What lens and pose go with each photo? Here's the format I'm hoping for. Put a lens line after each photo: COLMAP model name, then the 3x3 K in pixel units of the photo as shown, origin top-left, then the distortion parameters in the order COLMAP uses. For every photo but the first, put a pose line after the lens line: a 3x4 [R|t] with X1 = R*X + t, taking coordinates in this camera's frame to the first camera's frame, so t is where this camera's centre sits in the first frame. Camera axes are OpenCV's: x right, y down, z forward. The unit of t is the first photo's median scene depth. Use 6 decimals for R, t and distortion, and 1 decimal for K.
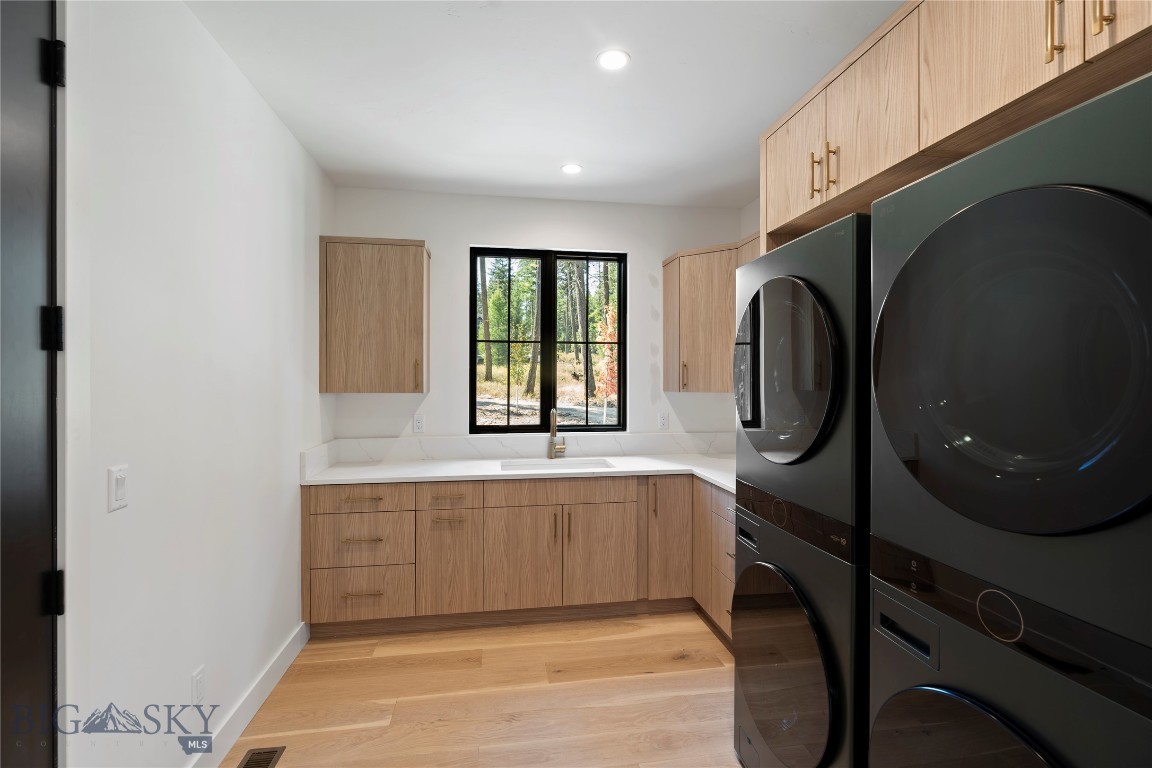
lens RADIAL K [[525.7, 0, 571.9], [0, 525.7, 385.9], [0, 0, 1]] dist [0.000468, 0.000108]
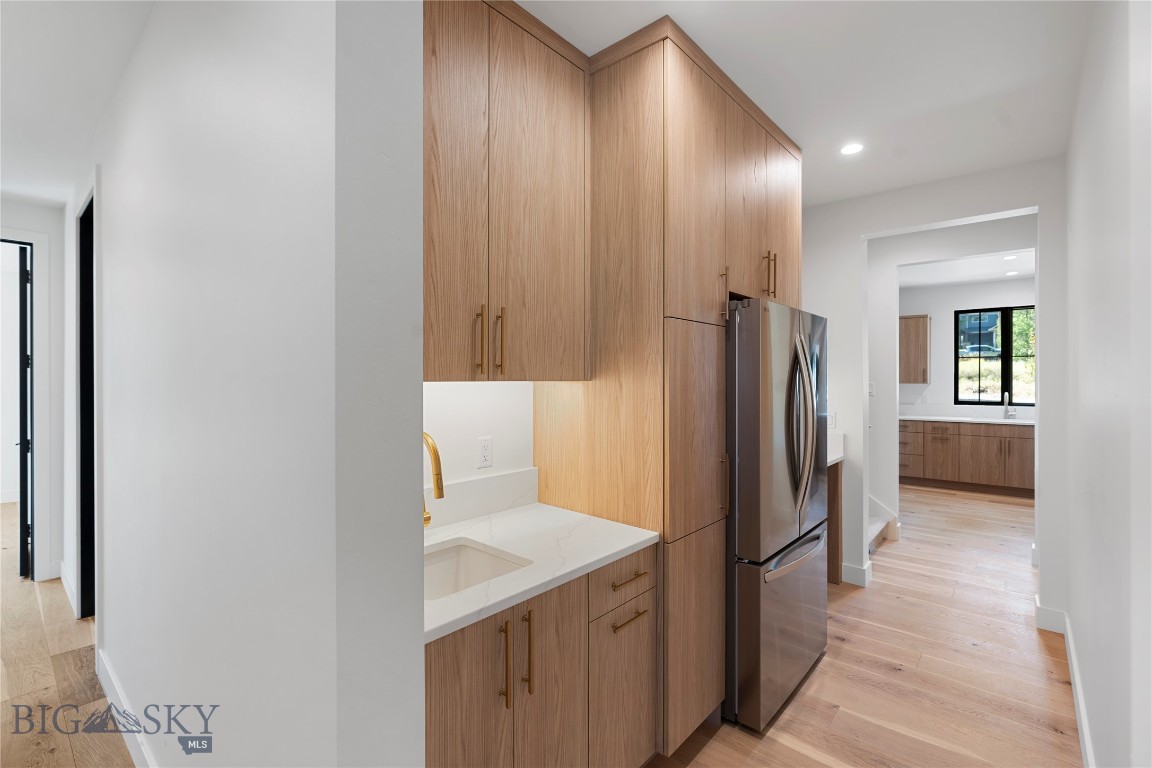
lens RADIAL K [[525.7, 0, 572.7], [0, 525.7, 380.1], [0, 0, 1]] dist [0.000468, 0.000108]
pose [[0.647835, 0.000408, -0.761781, 0.456862], [0.003128, 0.999990, 0.003196, -0.012164], [0.761775, -0.004453, 0.647827, -1.645493]]
